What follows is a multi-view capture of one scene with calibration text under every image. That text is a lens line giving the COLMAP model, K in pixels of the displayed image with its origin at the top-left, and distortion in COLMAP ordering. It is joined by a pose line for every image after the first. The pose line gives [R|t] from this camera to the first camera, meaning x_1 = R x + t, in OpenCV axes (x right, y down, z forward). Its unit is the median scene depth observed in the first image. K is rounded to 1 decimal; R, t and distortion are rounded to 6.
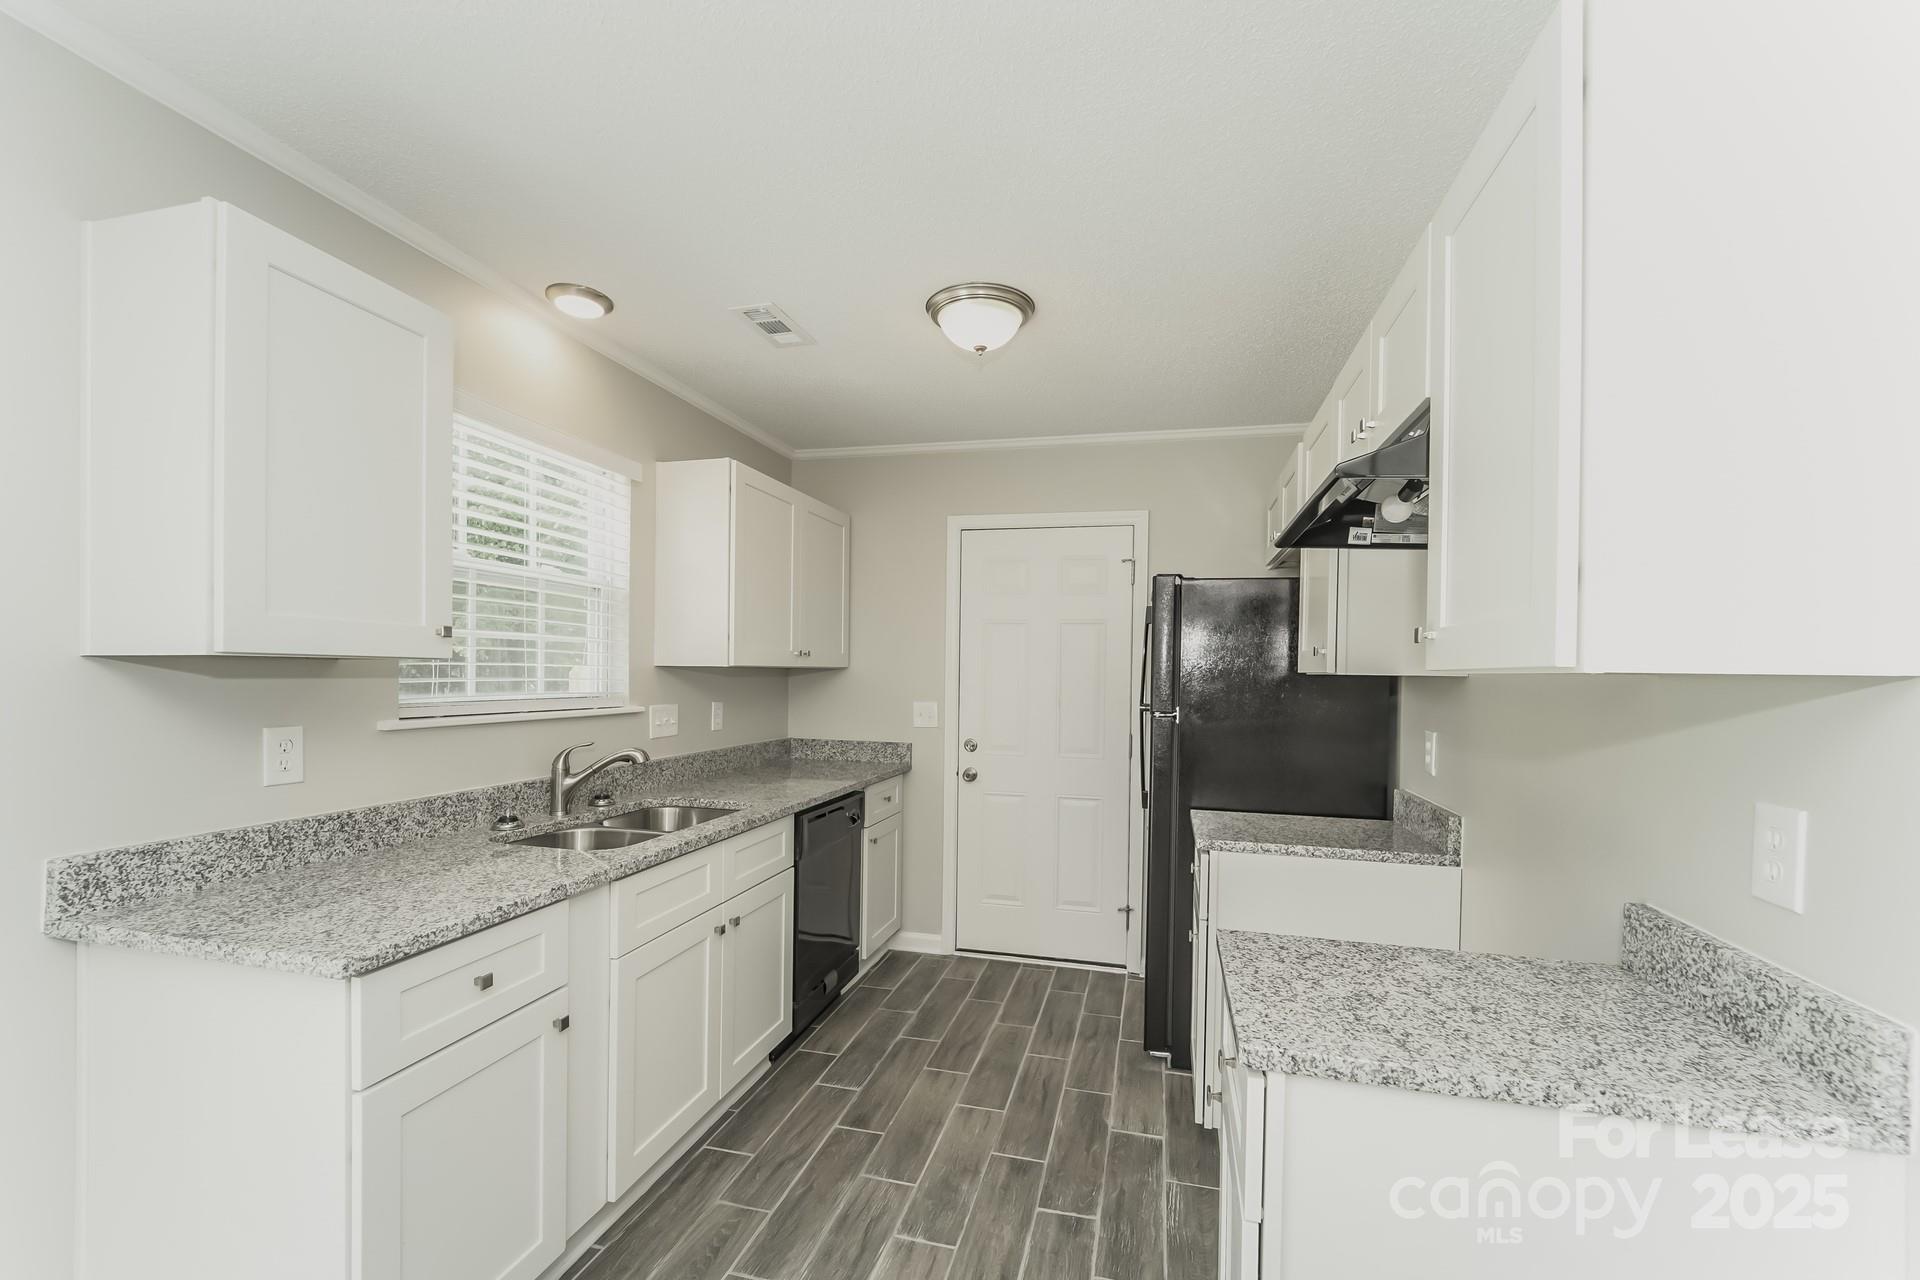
lens RADIAL K [[778.9, 0, 965.7], [0, 778.9, 670.5], [0, 0, 1]] dist [-0.006659, 0.000199]
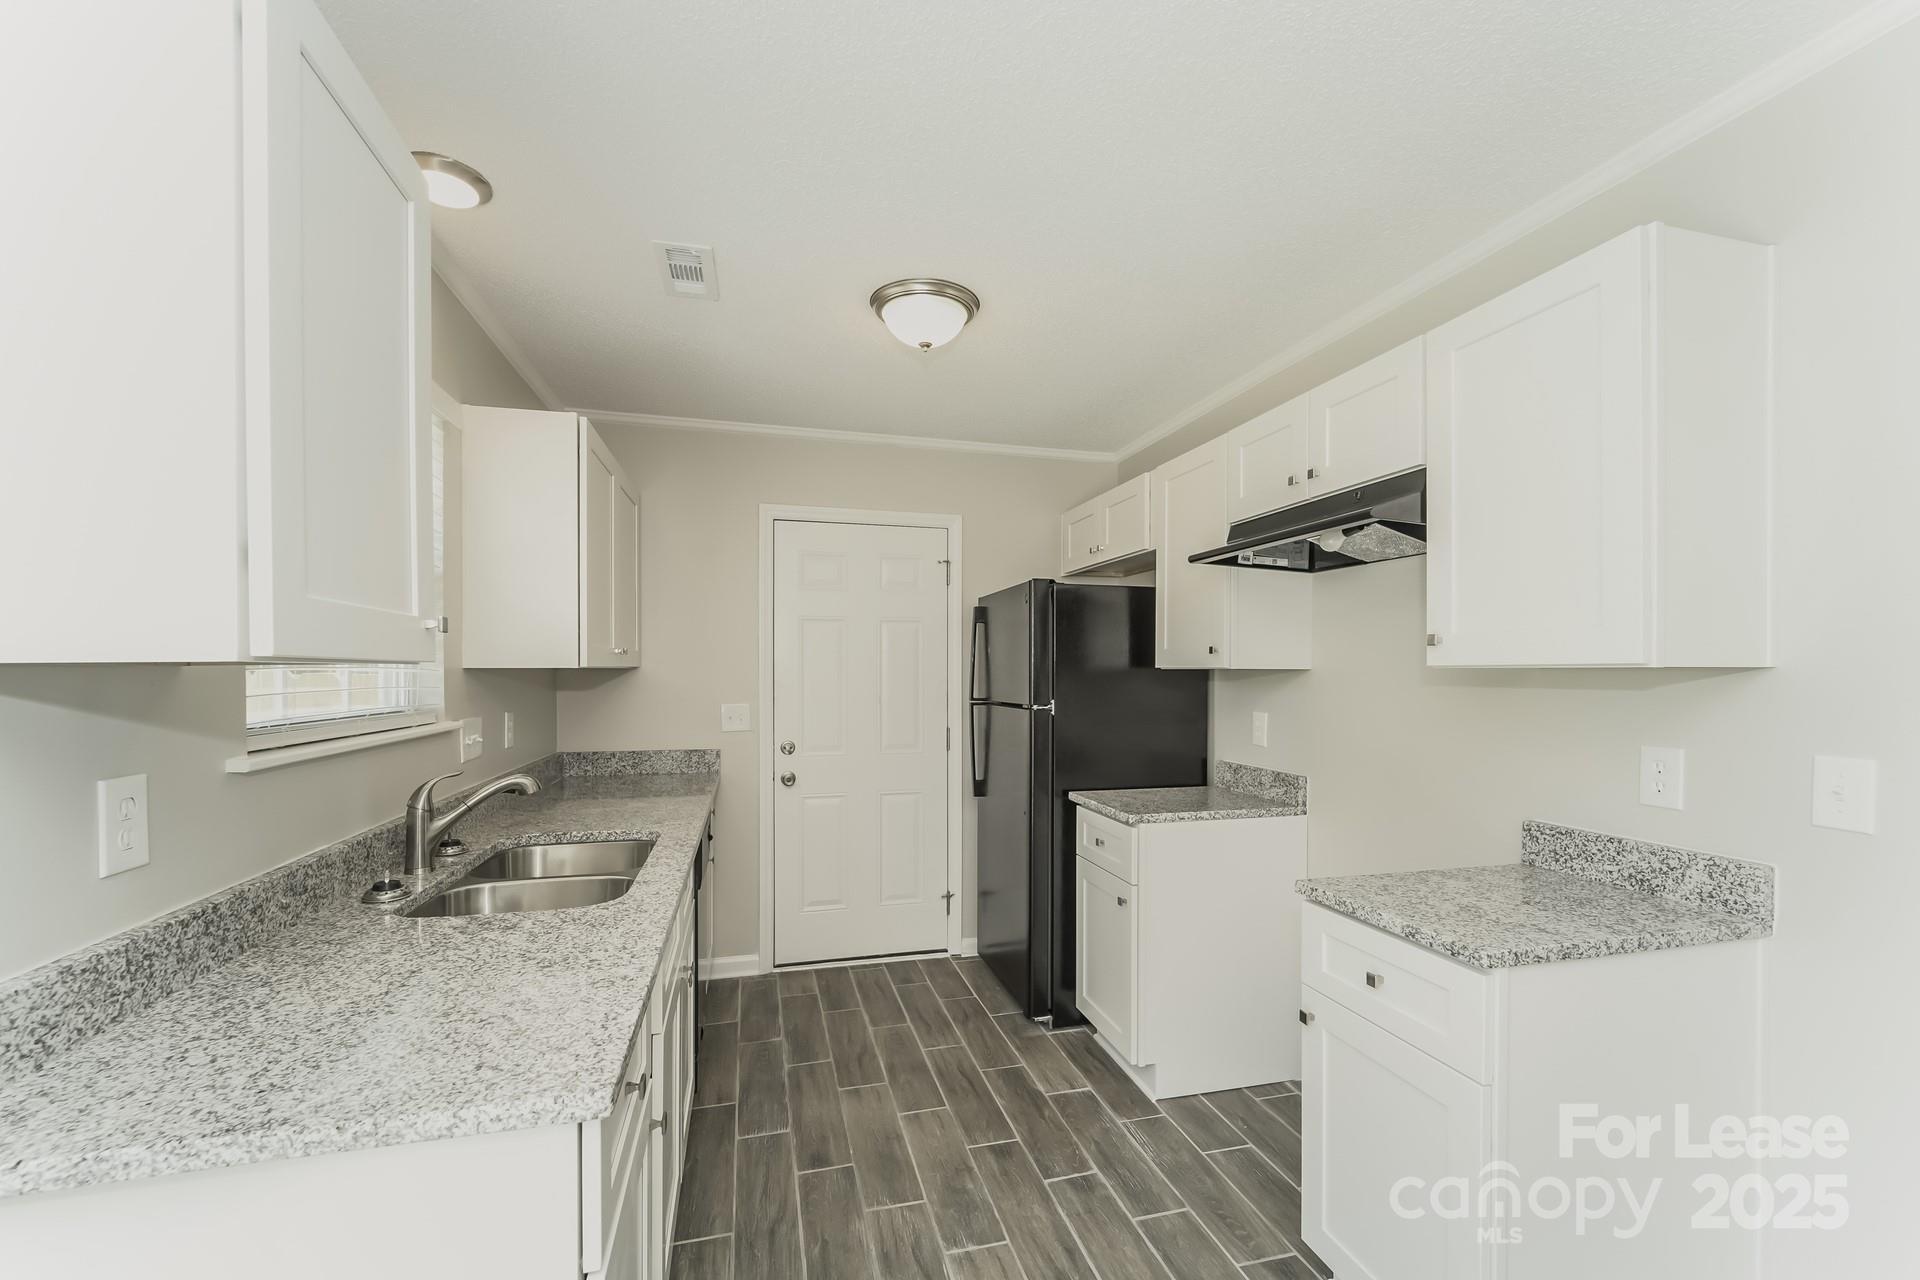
lens RADIAL K [[780.6, 0, 958.9], [0, 780.6, 664.2], [0, 0, 1]] dist [-0.001982, 0.000123]
pose [[0.877304, -0.009063, 0.479849, -0.483407], [0.009872, 0.999951, 0.000836, -0.007837], [-0.479833, 0.004004, 0.877351, 0.120756]]
